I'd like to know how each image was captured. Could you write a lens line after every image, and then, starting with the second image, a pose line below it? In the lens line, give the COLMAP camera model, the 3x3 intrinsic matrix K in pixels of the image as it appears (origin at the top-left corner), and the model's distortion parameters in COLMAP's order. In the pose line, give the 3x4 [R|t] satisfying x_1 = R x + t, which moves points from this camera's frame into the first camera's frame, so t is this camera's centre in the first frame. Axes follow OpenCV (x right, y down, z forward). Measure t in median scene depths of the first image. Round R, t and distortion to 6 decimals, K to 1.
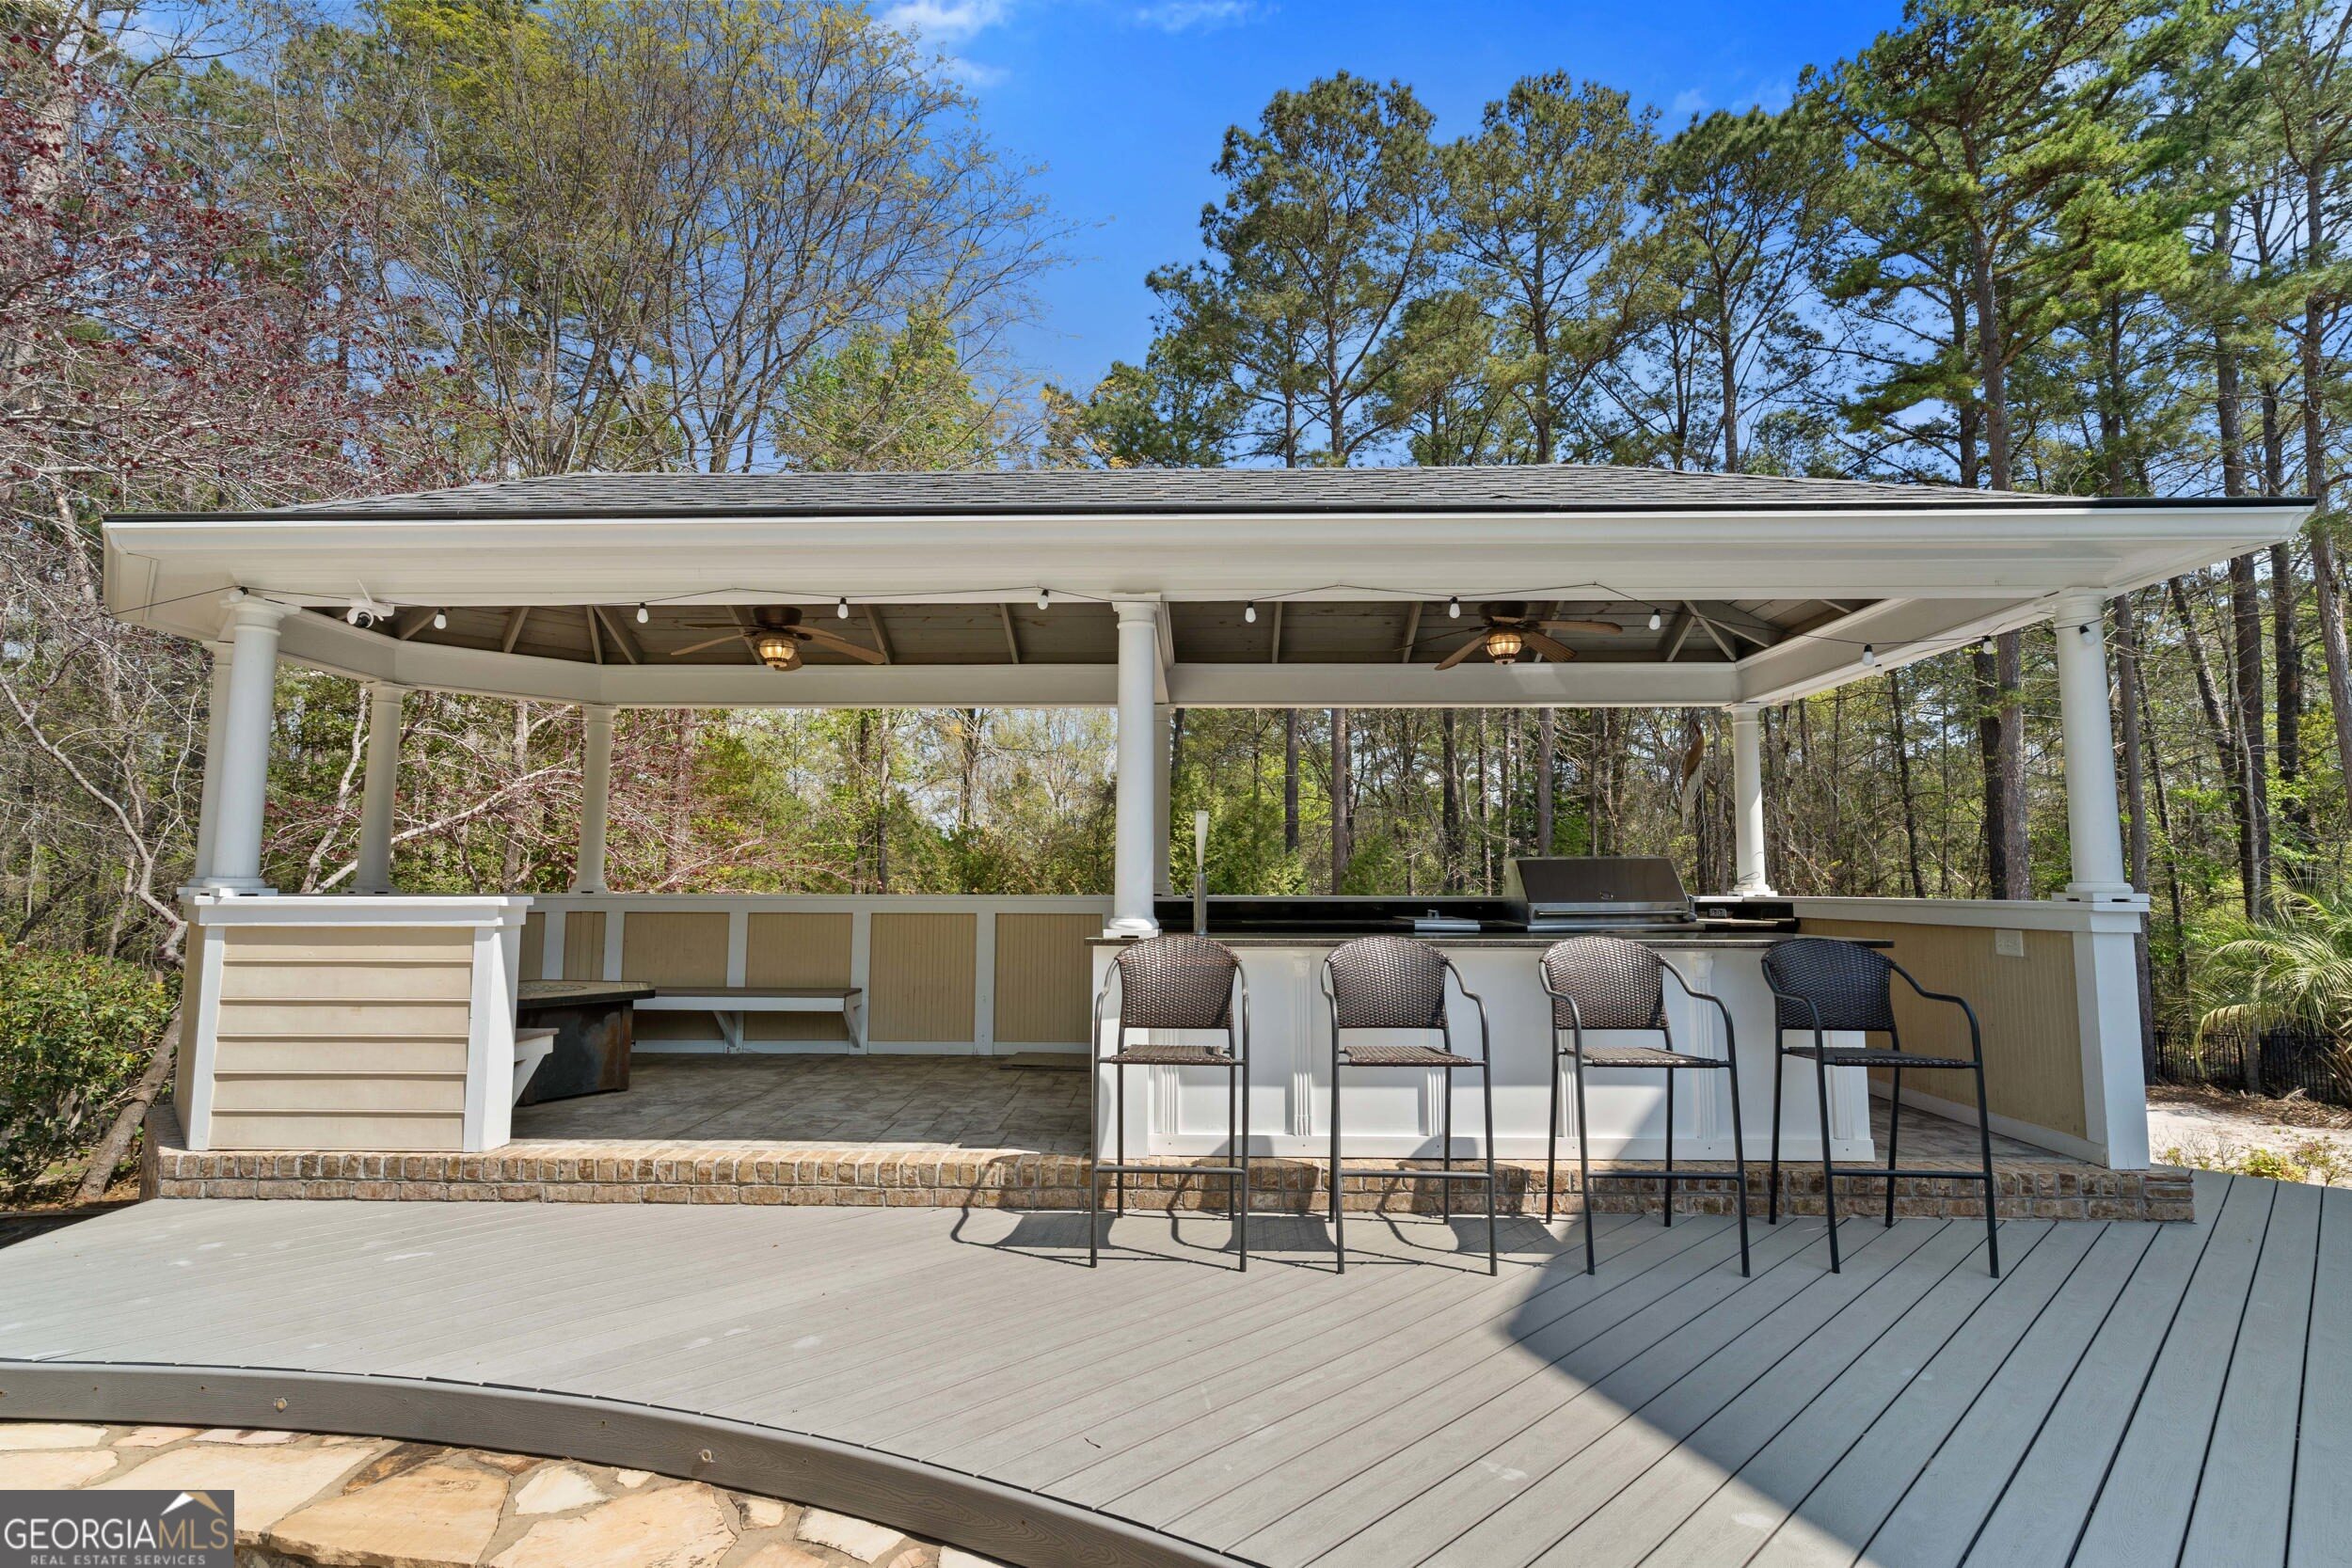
lens RADIAL K [[1102.0, 0, 1173.9], [0, 1102.0, 790.3], [0, 0, 1]] dist [-0.000005, -0.000036]
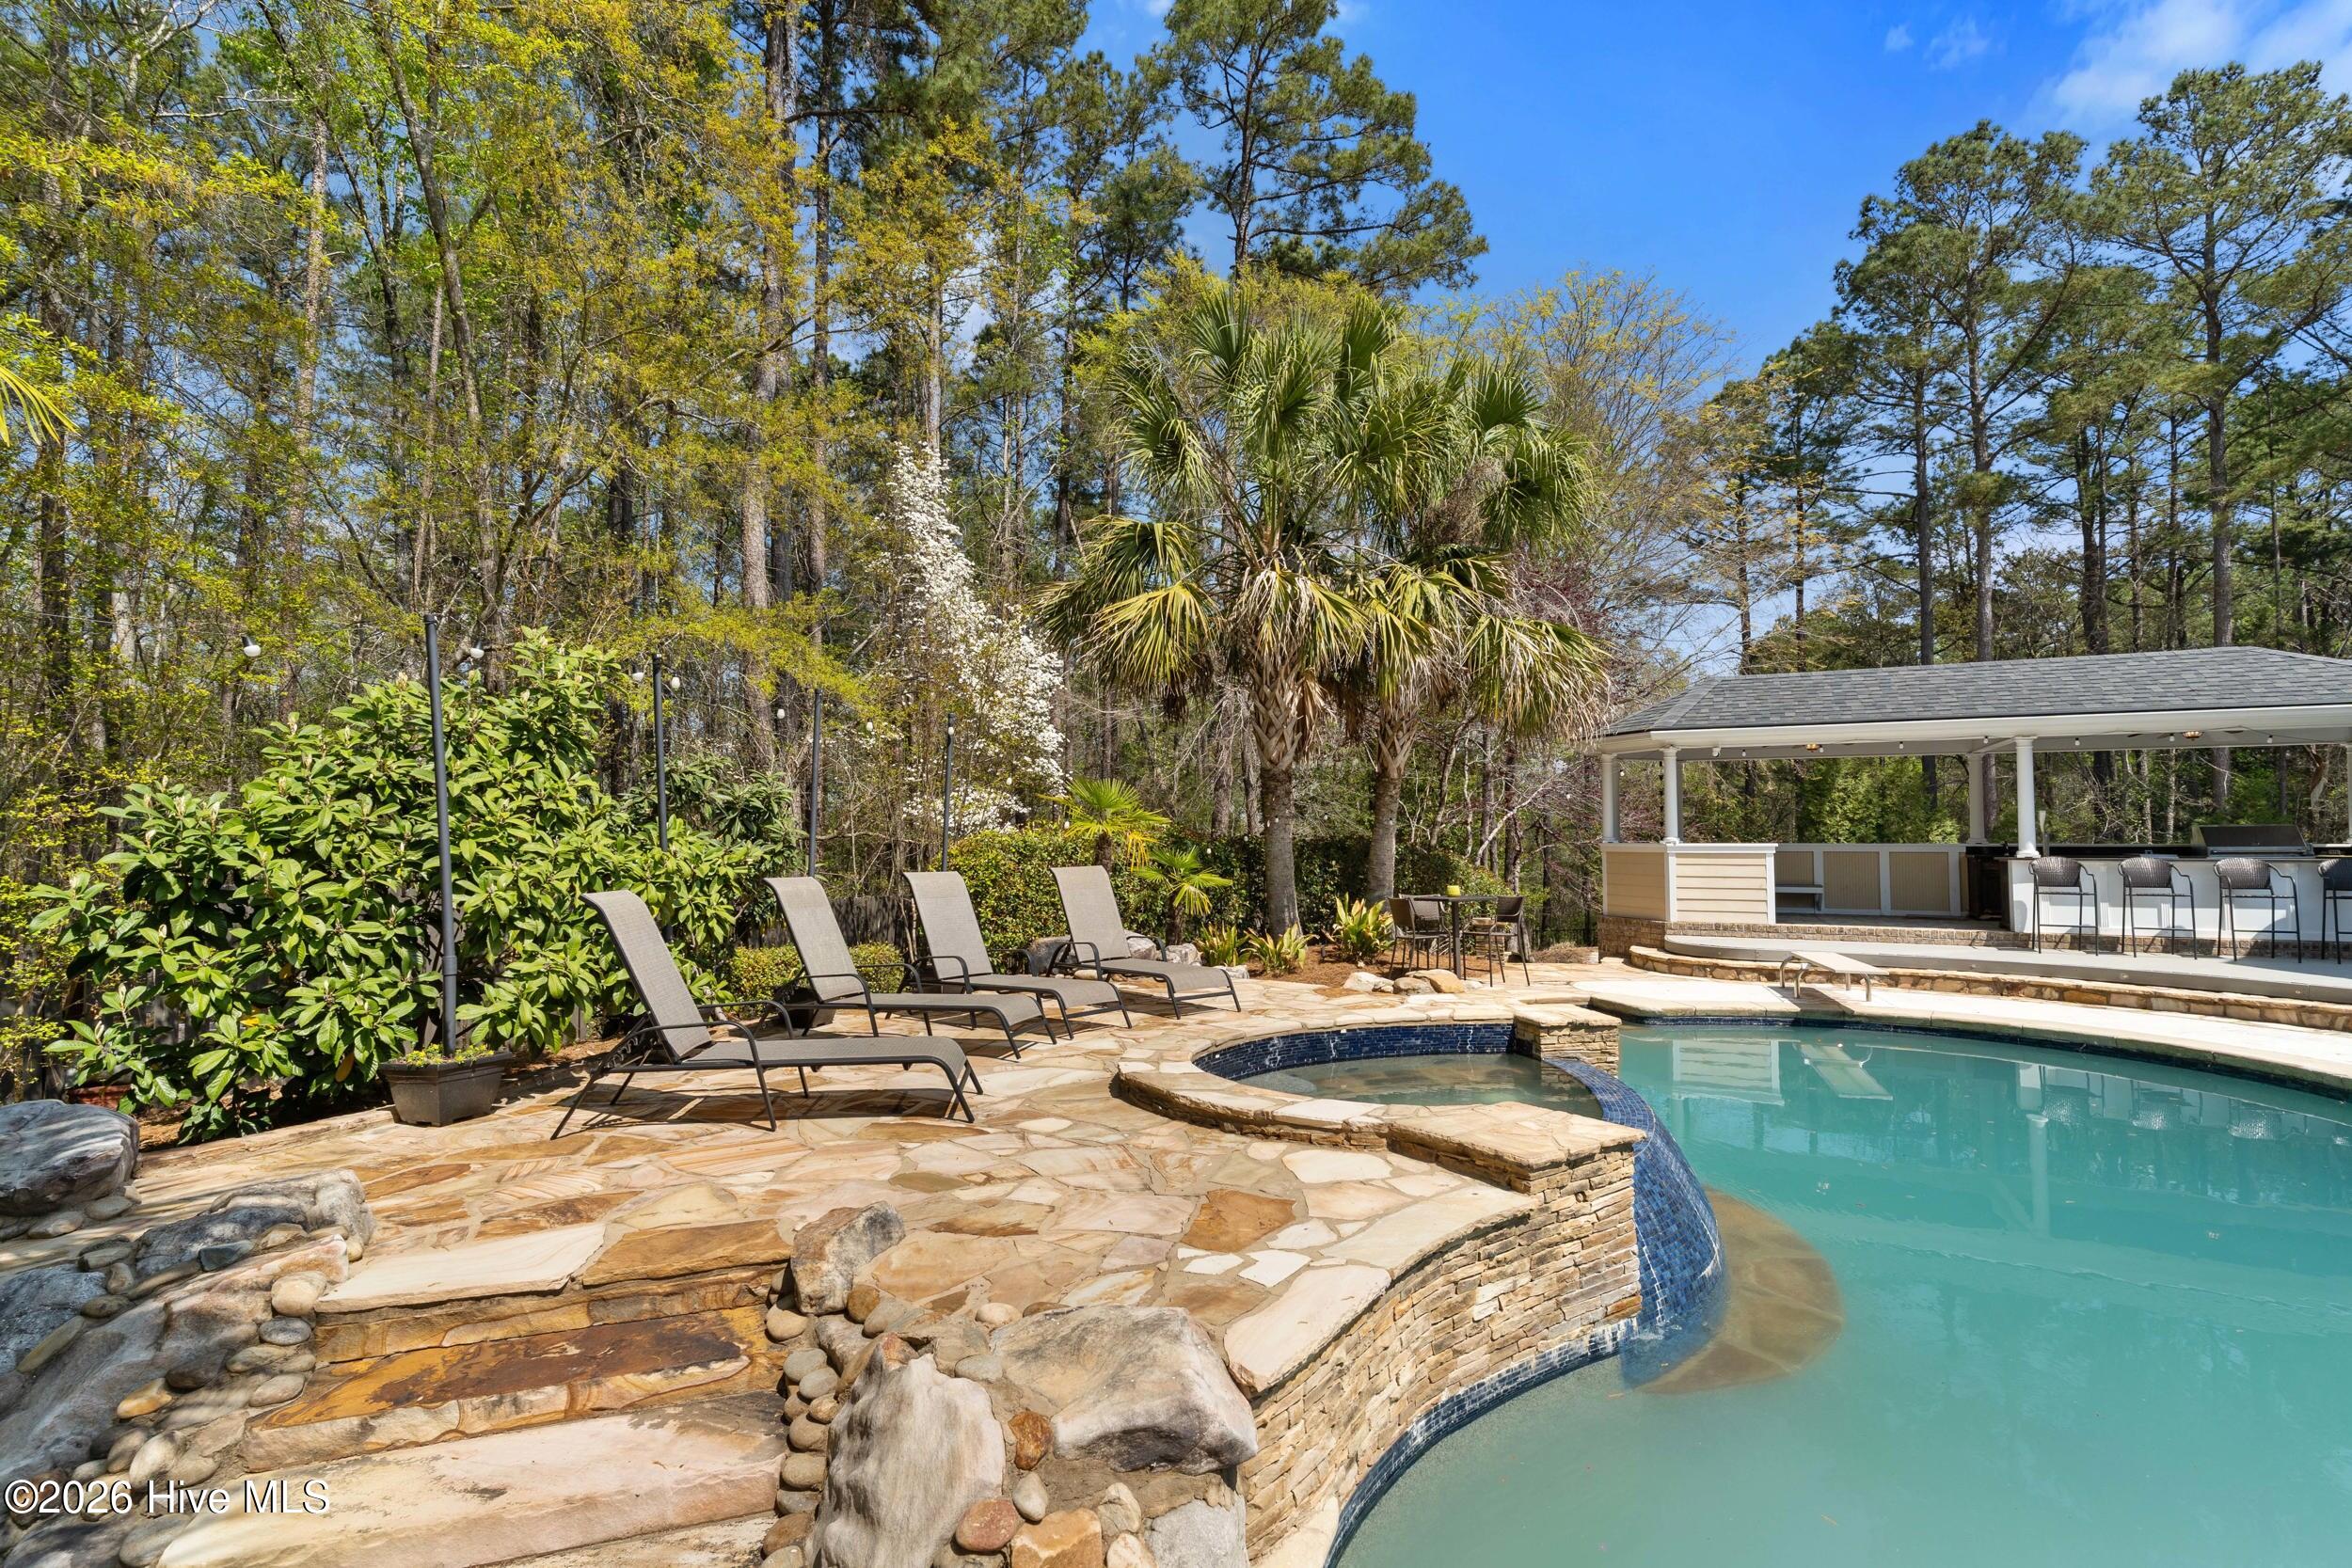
lens RADIAL K [[1102.0, 0, 1173.9], [0, 1102.0, 790.3], [0, 0, 1]] dist [-0.000005, -0.000036]
pose [[0.906500, -0.020649, -0.421701, -0.829061], [0.038957, 0.998633, 0.034846, -0.224658], [0.420405, -0.048016, 0.906065, -2.492272]]
